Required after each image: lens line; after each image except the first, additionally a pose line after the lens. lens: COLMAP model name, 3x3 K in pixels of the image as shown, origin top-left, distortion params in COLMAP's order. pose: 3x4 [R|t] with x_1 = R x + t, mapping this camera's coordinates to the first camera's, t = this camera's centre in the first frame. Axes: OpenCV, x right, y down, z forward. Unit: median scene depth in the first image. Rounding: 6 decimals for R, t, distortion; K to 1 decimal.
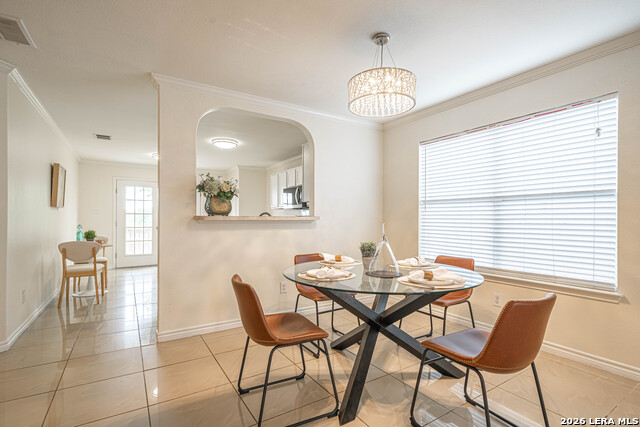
lens RADIAL K [[307.5, 0, 320.7], [0, 307.5, 216.6], [0, 0, 1]] dist [-0.005157, -0.000035]
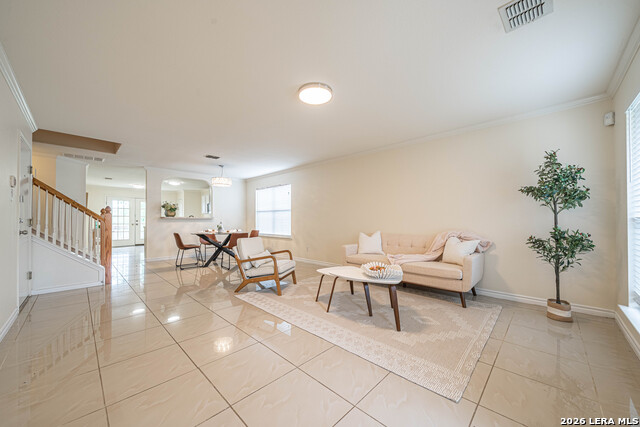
lens RADIAL K [[236.2, 0, 318.9], [0, 236.2, 217.4], [0, 0, 1]] dist [-0.001637, -0.000040]
pose [[0.973351, -0.001603, 0.229316, 0.457547], [0.002477, 0.999991, -0.003522, 0.012460], [-0.229308, 0.003996, 0.973346, -1.306599]]
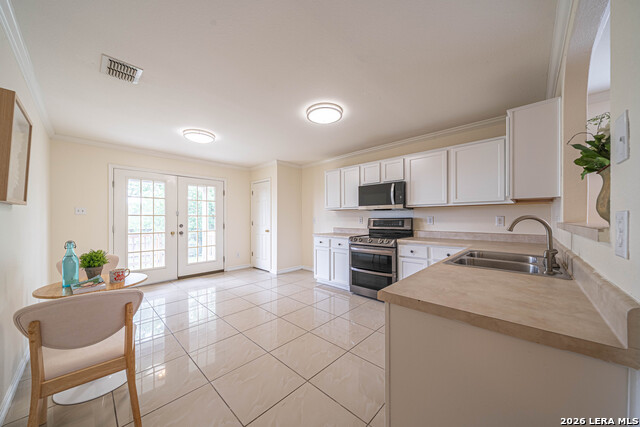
lens RADIAL K [[220.8, 0, 321.7], [0, 220.8, 216.0], [0, 0, 1]] dist [-0.007079, 0.000146]
pose [[0.967061, -0.004376, 0.254509, -0.711882], [0.004092, 0.999990, 0.001644, -0.016619], [-0.254514, -0.000549, 0.967069, 0.824090]]
